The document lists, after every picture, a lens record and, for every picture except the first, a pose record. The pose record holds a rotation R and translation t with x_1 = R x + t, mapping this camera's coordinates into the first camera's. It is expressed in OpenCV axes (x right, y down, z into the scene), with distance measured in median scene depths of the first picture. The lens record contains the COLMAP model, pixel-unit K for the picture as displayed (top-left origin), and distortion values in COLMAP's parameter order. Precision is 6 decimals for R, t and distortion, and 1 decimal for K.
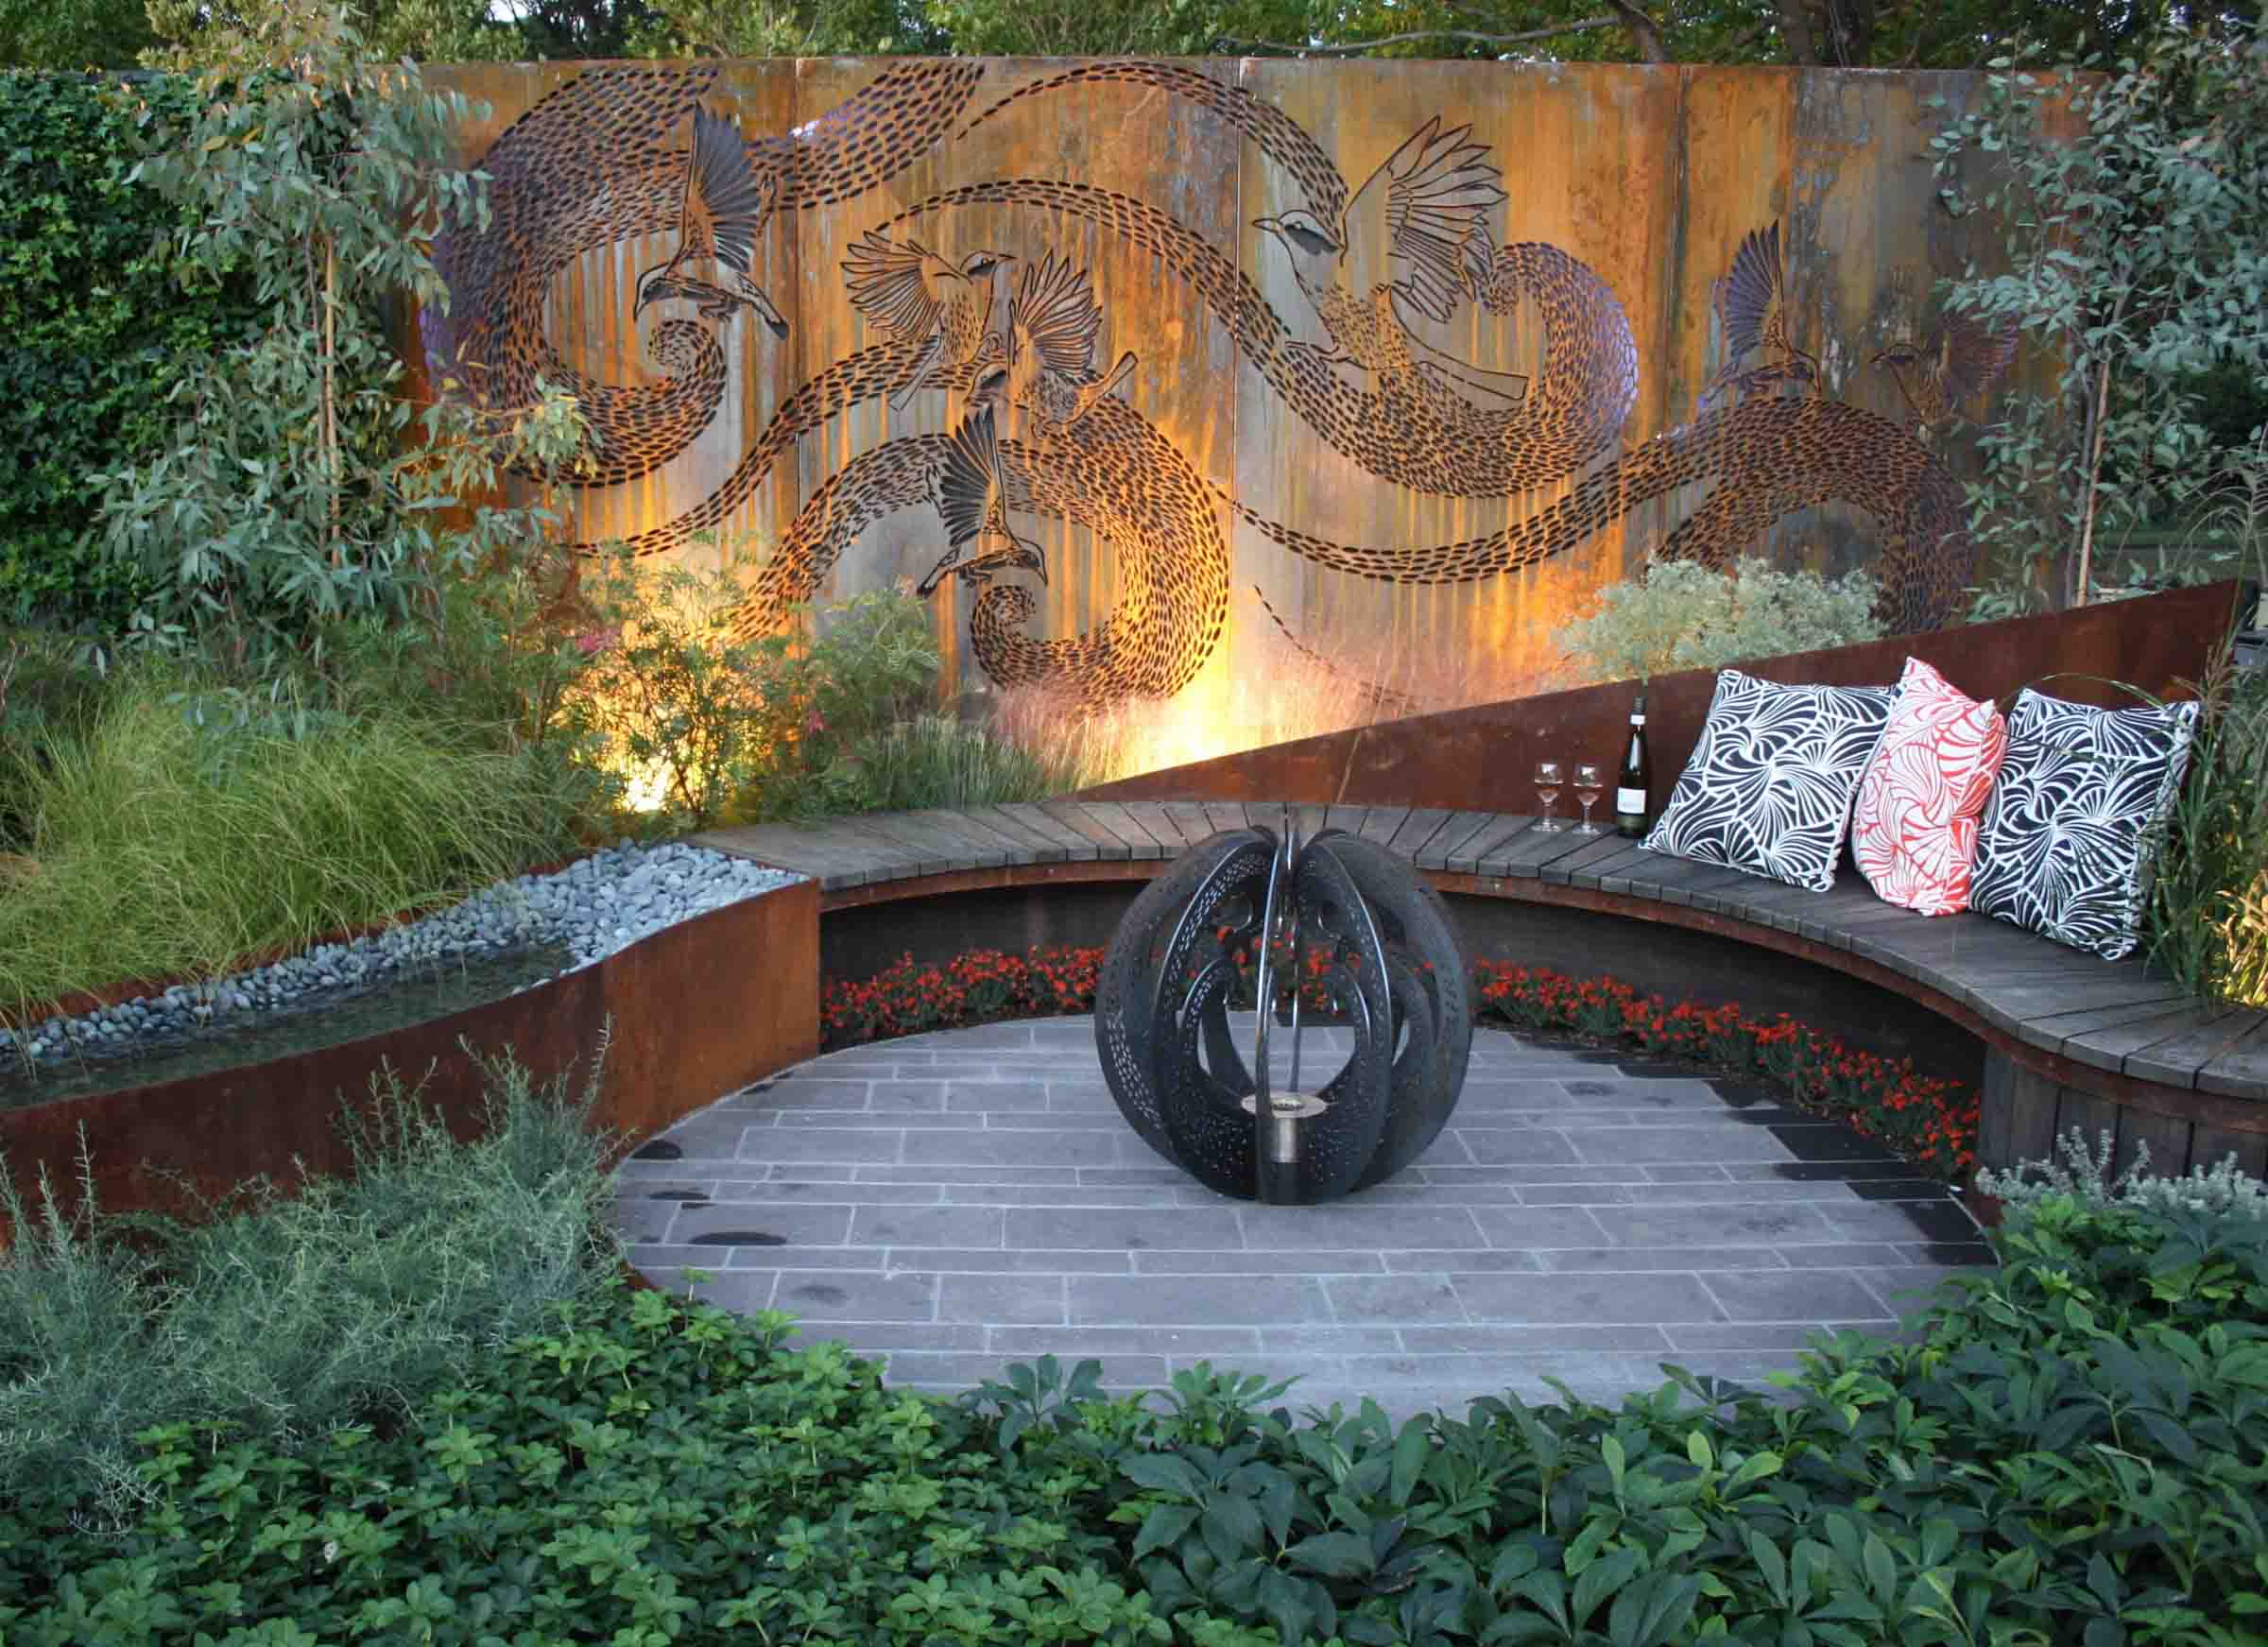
lens RADIAL K [[2124.0, 0, 981.0], [0, 2124.0, 817.9], [0, 0, 1]] dist [-0.123719, 0.000000]
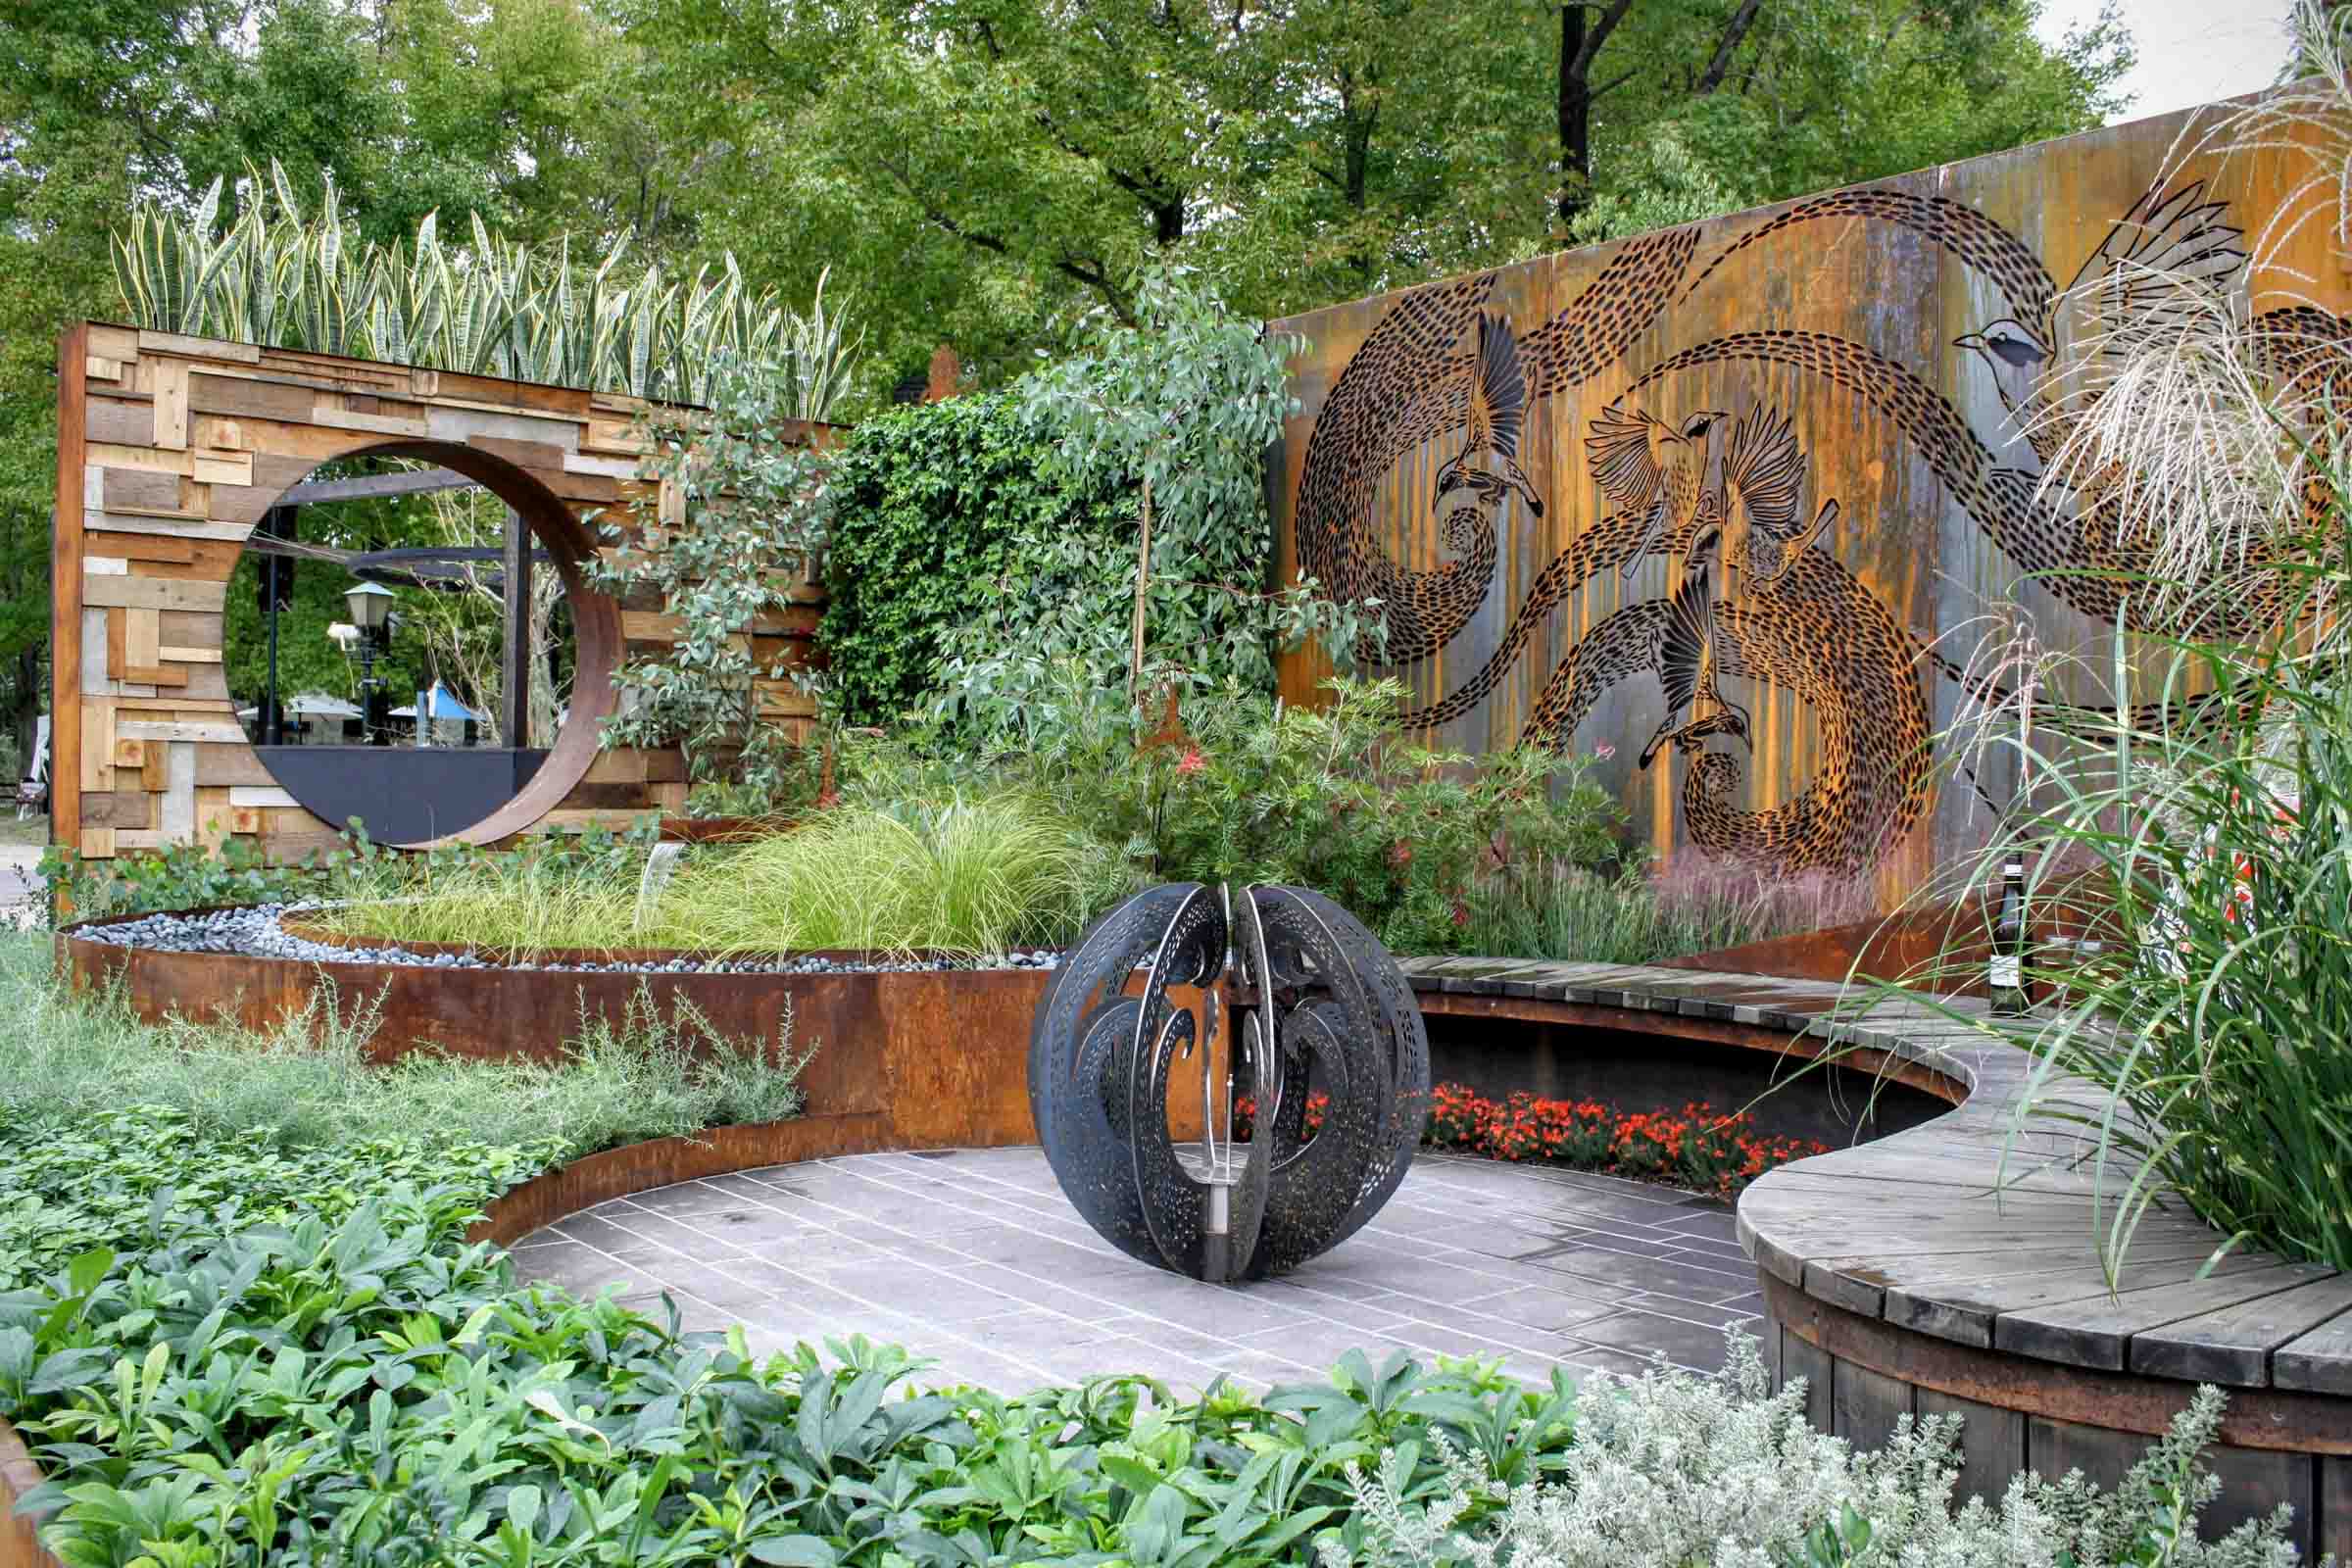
lens RADIAL K [[1973.3, 0, 1155.1], [0, 1973.3, 837.9], [0, 0, 1]] dist [-0.160058, 0.137574]
pose [[0.654591, 0.028869, -0.755432, 0.518284], [-0.152815, 0.983695, -0.094824, 0.050517], [0.740377, 0.177512, 0.648330, 0.257824]]
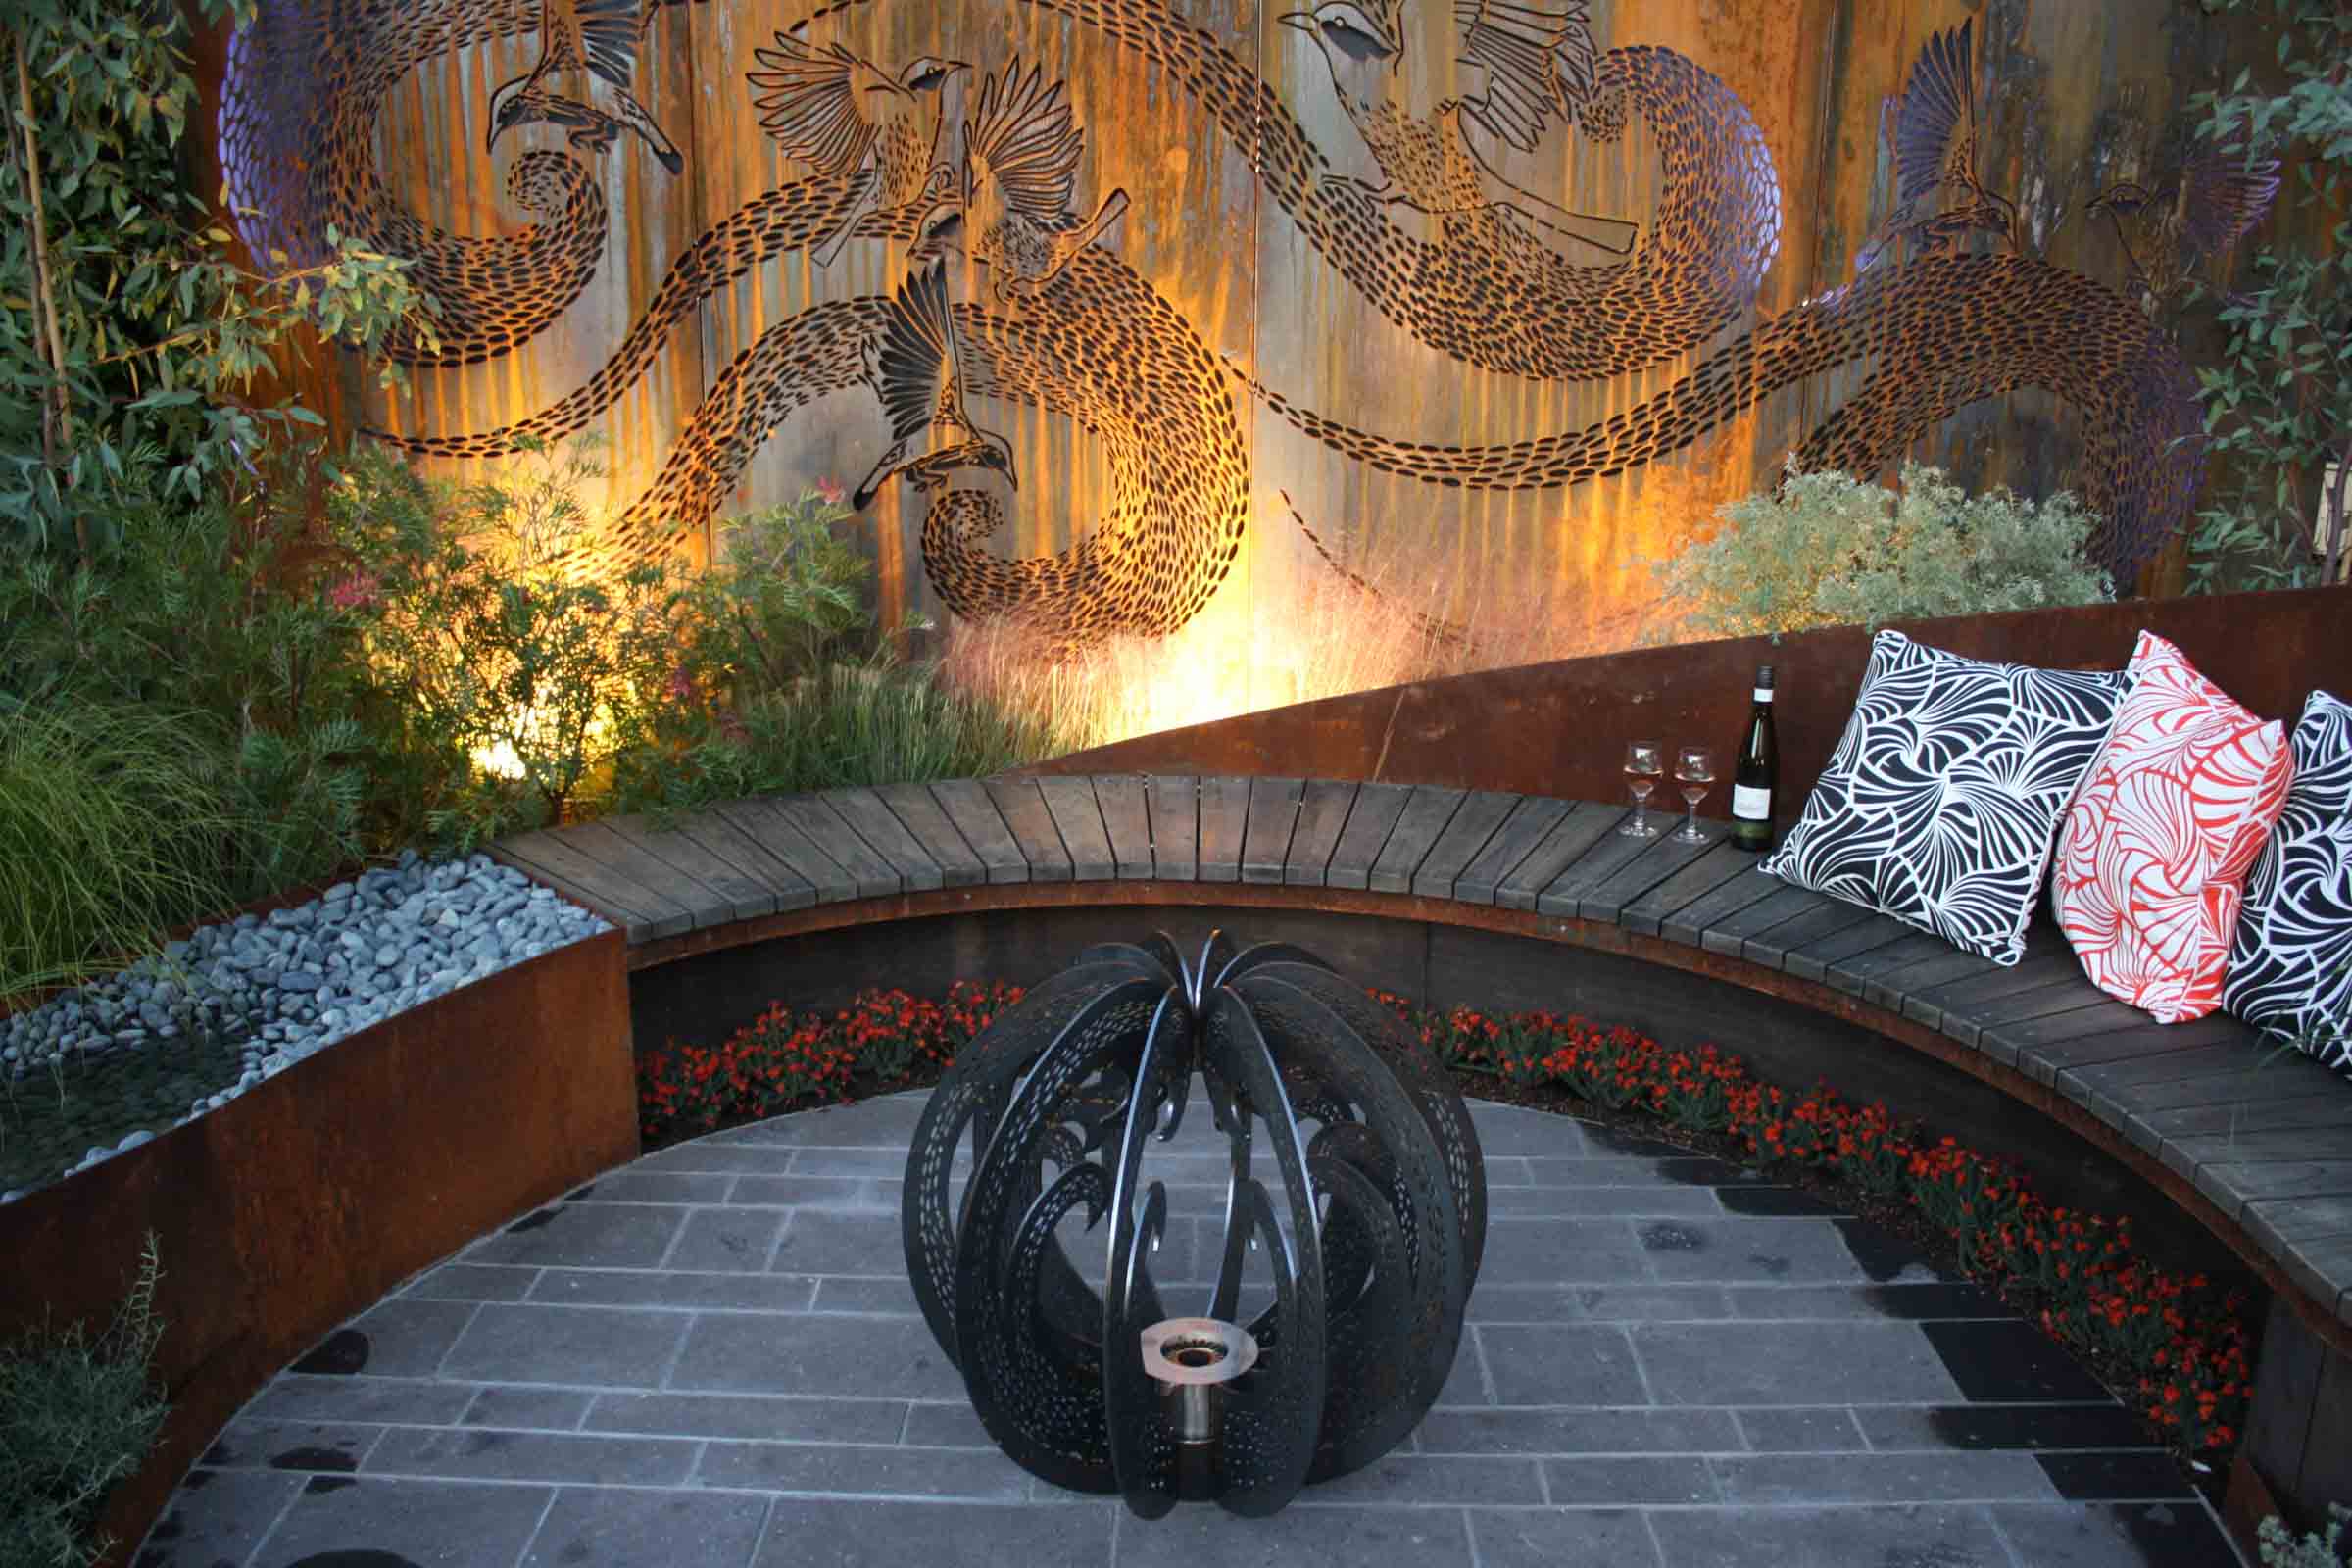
lens RADIAL K [[1973.3, 0, 1159.1], [0, 1973.3, 808.6], [0, 0, 1]] dist [-0.160058, 0.137574]
pose [[0.999973, 0.005997, -0.004347, 0.089182], [-0.005566, 0.995650, 0.093001, -0.060968], [0.004886, -0.092975, 0.995656, 0.269541]]
